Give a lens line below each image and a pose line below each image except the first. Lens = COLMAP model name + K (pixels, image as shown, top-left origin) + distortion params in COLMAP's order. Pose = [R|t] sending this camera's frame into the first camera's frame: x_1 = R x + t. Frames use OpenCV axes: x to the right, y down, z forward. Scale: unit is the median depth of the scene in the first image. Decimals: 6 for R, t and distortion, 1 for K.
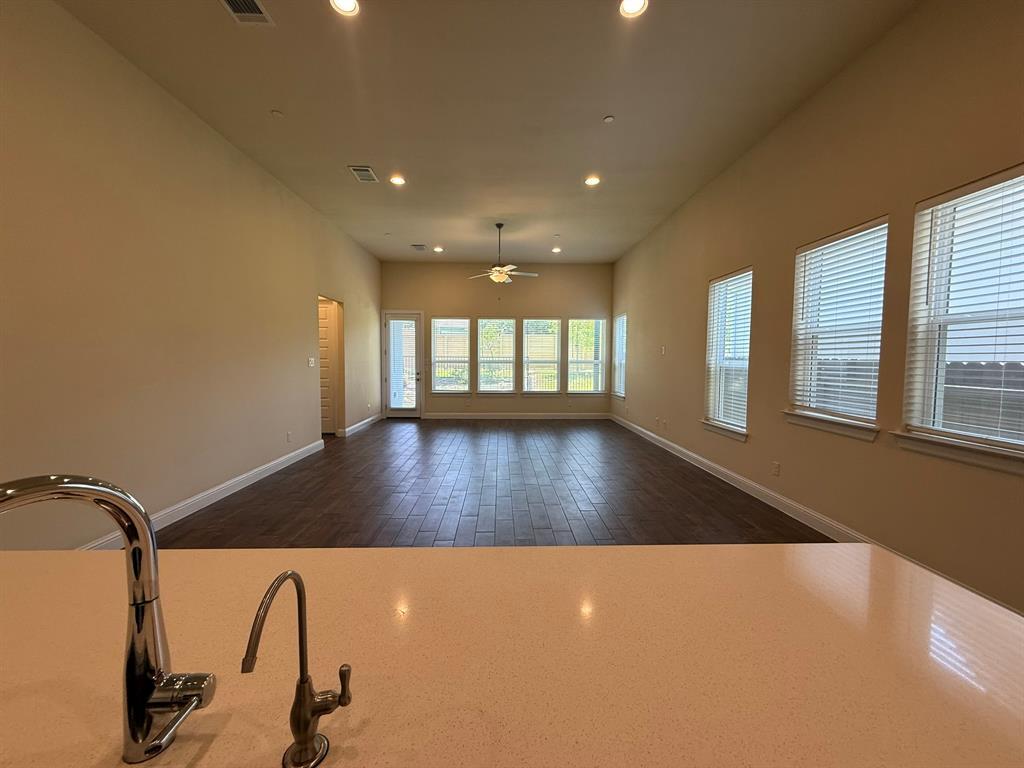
lens RADIAL K [[409.5, 0, 510.8], [0, 409.5, 384.1], [0, 0, 1]] dist [0.001741, -0.000480]
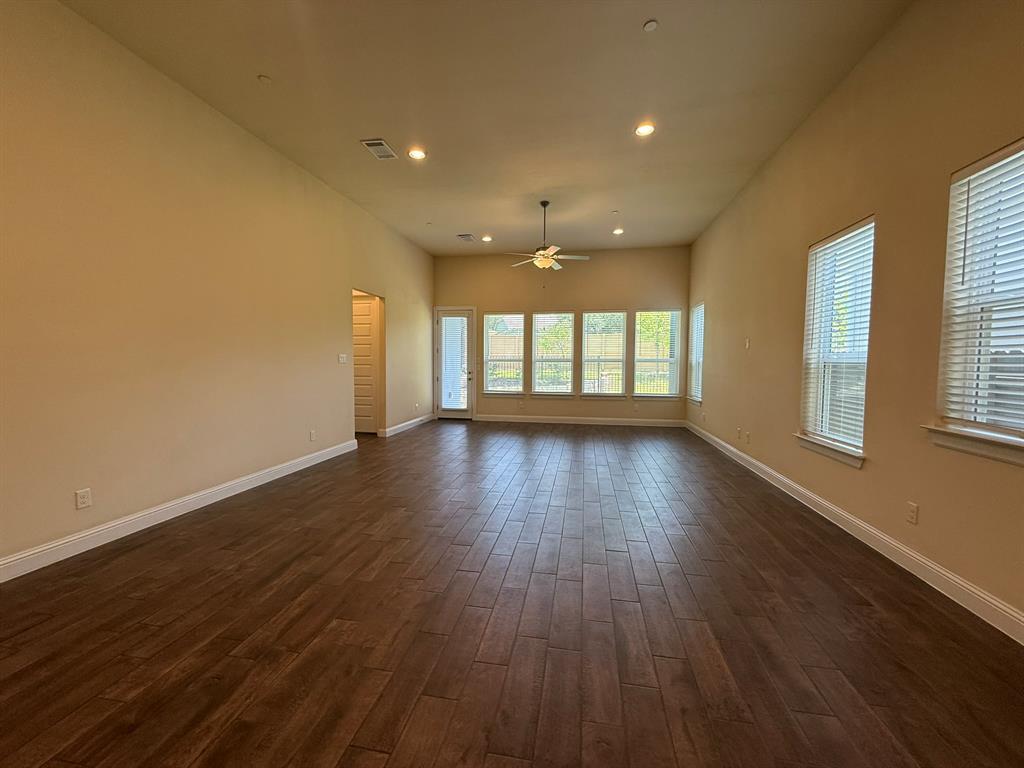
lens RADIAL K [[409.5, 0, 511.6], [0, 409.5, 383.8], [0, 0, 1]] dist [0.001741, -0.000480]
pose [[0.979415, 0.011053, -0.201556, 0.086933], [-0.012554, 0.999902, -0.006172, 0.005941], [0.201469, 0.008575, 0.979457, 0.131807]]
